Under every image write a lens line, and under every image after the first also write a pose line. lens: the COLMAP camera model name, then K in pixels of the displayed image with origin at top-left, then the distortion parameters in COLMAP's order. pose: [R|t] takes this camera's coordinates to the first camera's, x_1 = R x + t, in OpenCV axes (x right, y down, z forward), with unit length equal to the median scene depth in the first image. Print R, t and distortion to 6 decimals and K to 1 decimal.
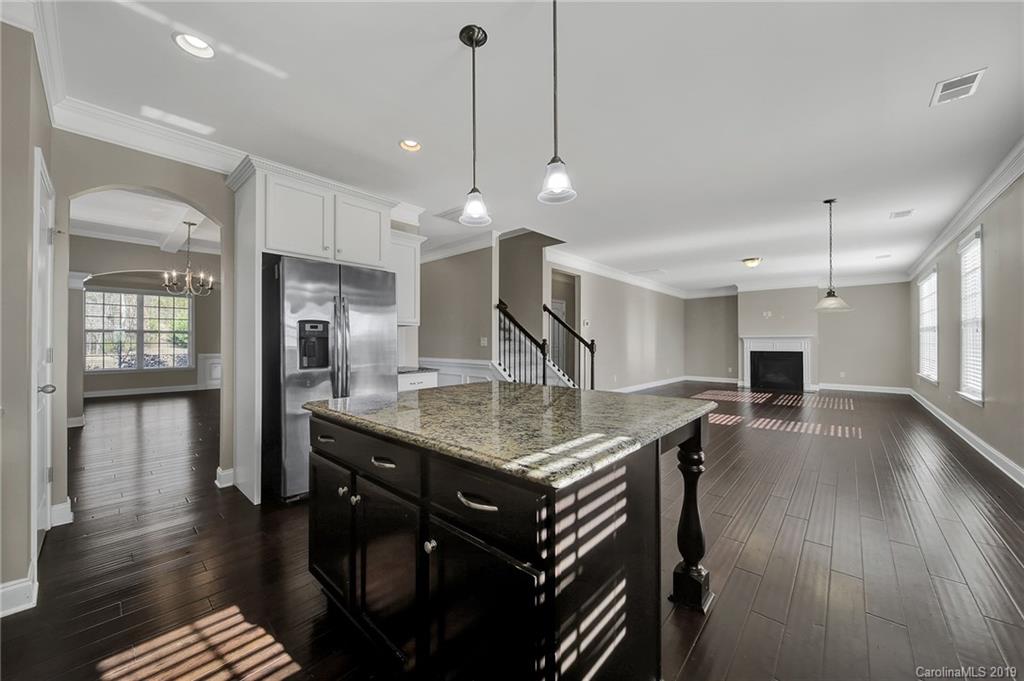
lens RADIAL K [[376.8, 0, 512.4], [0, 376.8, 339.0], [0, 0, 1]] dist [0.001486, 0.000044]
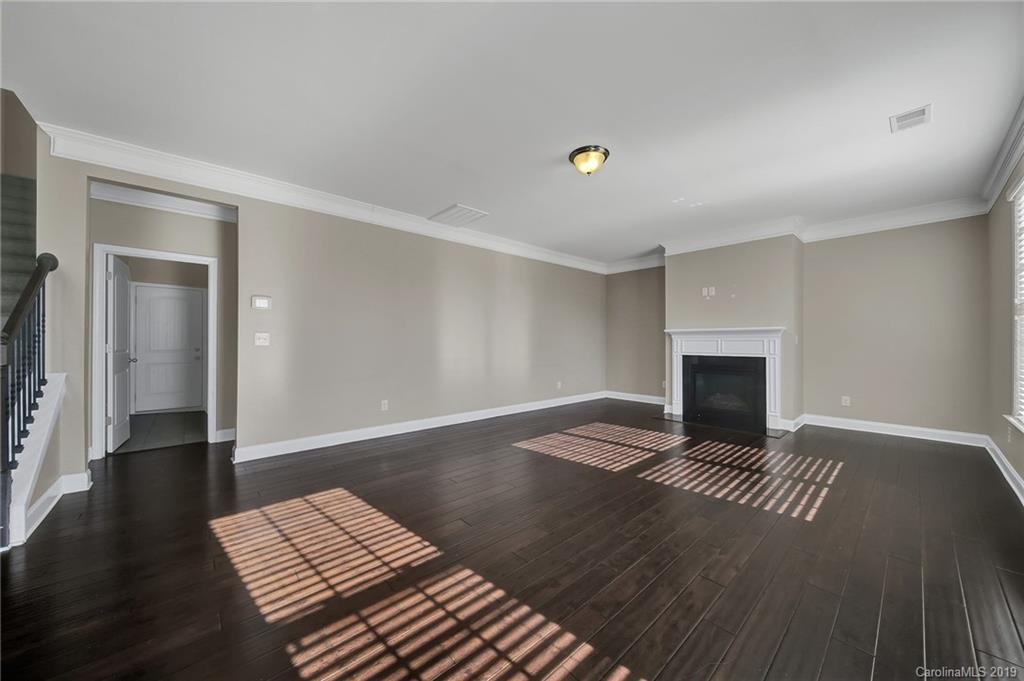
lens RADIAL K [[362.9, 0, 512.0], [0, 362.9, 338.4], [0, 0, 1]] dist [-0.001467, -0.000100]
pose [[0.994163, -0.000495, -0.107885, 0.460501], [0.000936, 0.999991, 0.004033, 0.003122], [0.107882, -0.004110, 0.994155, 0.437564]]
